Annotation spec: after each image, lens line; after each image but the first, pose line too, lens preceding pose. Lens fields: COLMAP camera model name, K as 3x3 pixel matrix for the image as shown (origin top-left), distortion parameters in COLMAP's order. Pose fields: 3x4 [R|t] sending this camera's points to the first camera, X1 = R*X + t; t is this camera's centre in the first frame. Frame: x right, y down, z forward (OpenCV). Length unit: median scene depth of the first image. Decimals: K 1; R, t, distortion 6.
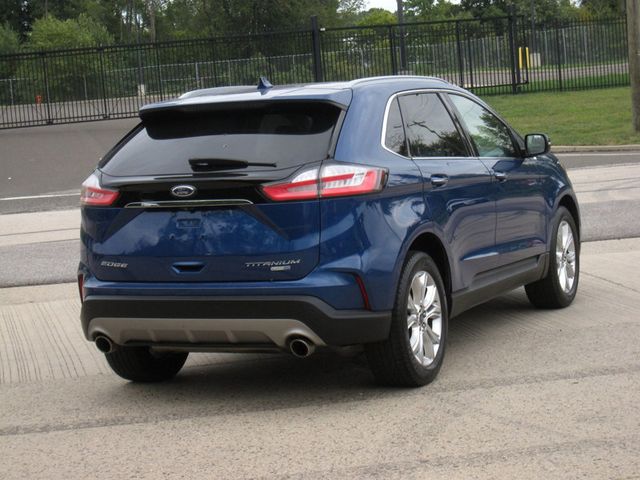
lens RADIAL K [[1487.1, 0, 320.3], [0, 1487.1, 239.8], [0, 0, 1]] dist [-0.022014, 0.000000]
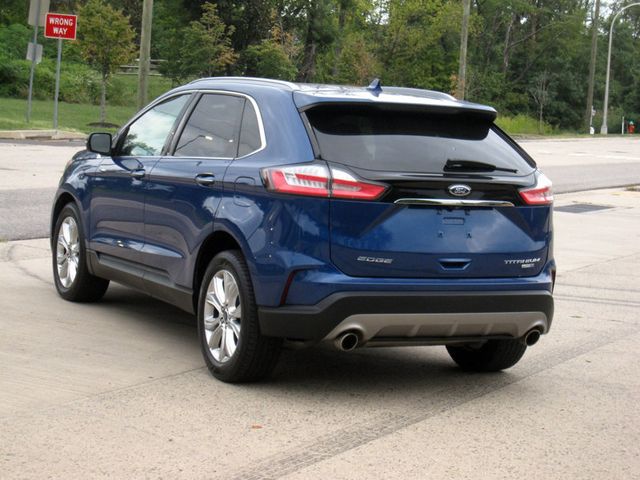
lens RADIAL K [[1487.1, 0, 318.2], [0, 1487.1, 242.0], [0, 0, 1]] dist [-0.022014, 0.000000]
pose [[0.599535, 0.022639, 0.800028, -0.977498], [-0.027382, 0.999595, -0.007767, 0.013976], [-0.799880, -0.017250, 0.599912, 0.452725]]
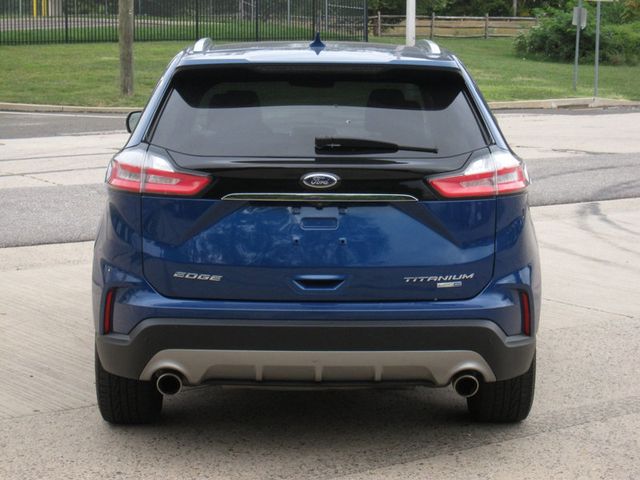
lens RADIAL K [[1487.1, 0, 324.5], [0, 1487.1, 236.7], [0, 0, 1]] dist [-0.022014, 0.000000]
pose [[0.893985, 0.010111, 0.447982, -0.423620], [-0.022781, 0.999478, 0.022905, -0.021735], [-0.447517, -0.030682, 0.893749, 0.326821]]
